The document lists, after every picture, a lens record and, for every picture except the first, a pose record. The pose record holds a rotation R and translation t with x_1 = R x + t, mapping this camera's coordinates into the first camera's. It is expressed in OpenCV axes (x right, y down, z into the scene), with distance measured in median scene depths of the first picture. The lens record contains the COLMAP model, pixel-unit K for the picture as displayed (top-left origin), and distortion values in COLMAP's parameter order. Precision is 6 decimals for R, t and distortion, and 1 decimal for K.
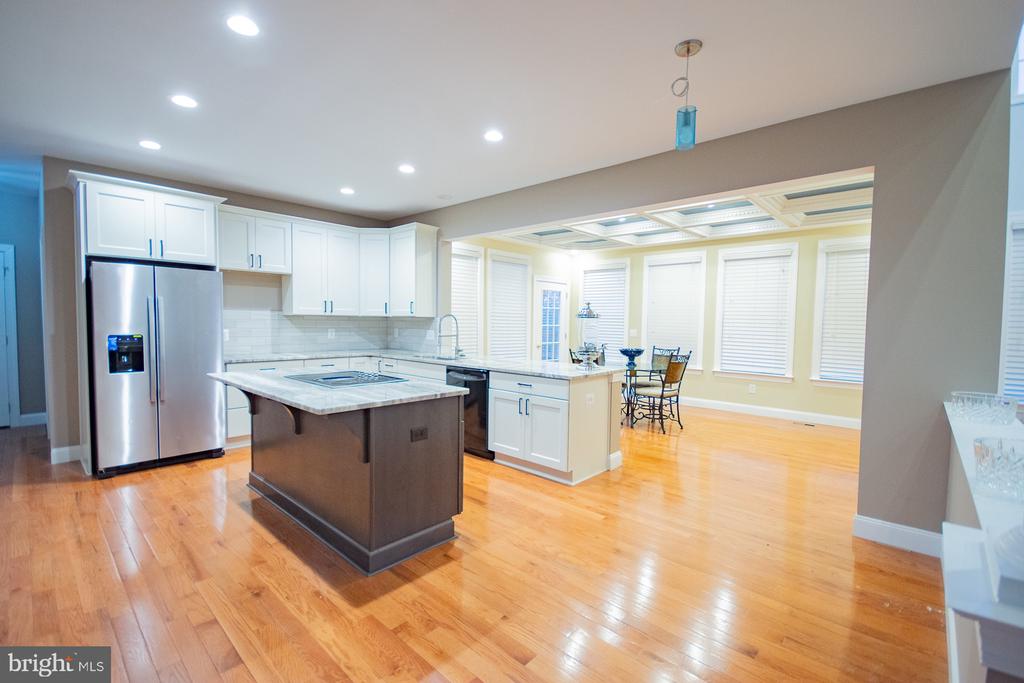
lens RADIAL K [[448.1, 0, 512.0], [0, 448.1, 341.5], [0, 0, 1]] dist [0.002374, 0.000204]
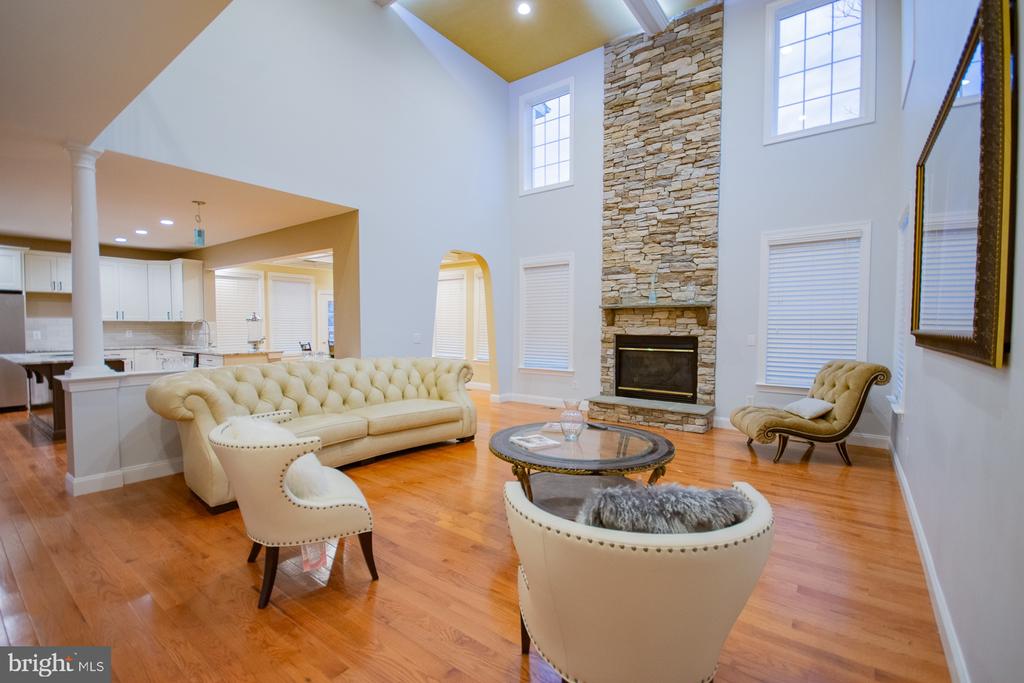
lens RADIAL K [[451.5, 0, 512.0], [0, 451.5, 341.5], [0, 0, 1]] dist [0.008719, -0.008865]
pose [[0.995035, -0.013879, 0.098556, 0.702977], [0.014520, 0.999878, -0.005785, 0.034871], [-0.098464, 0.007187, 0.995115, -0.588294]]
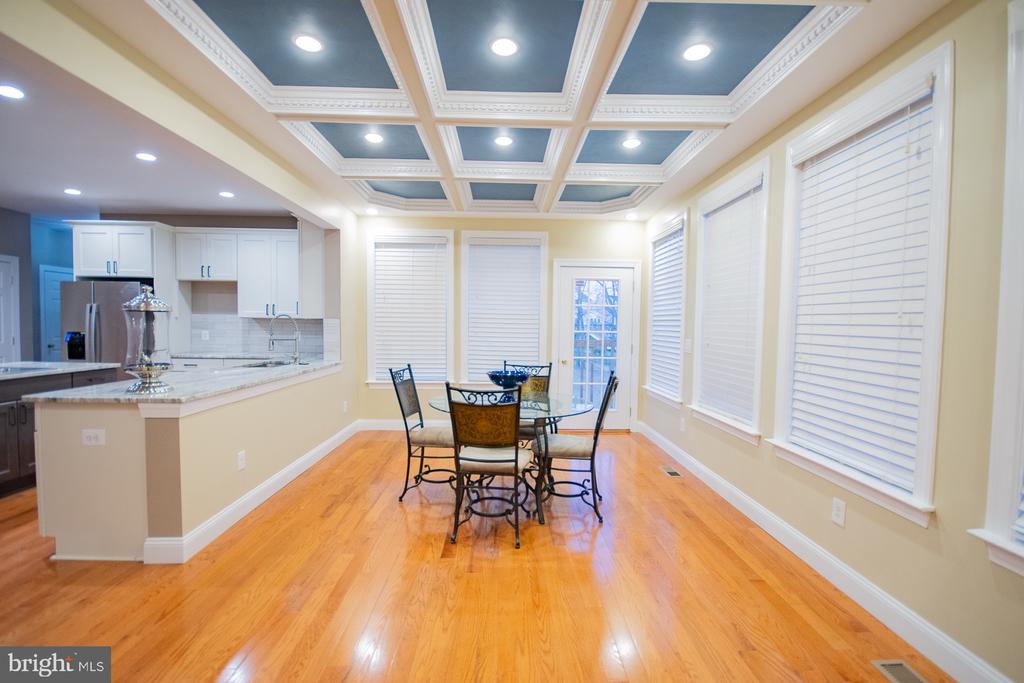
lens RADIAL K [[451.5, 0, 512.0], [0, 451.5, 341.5], [0, 0, 1]] dist [0.008719, -0.008865]
pose [[0.695082, 0.022461, -0.718579, 0.720452], [-0.037948, 0.999265, -0.005472, -0.019489], [0.717928, 0.031072, 0.695424, 0.665486]]
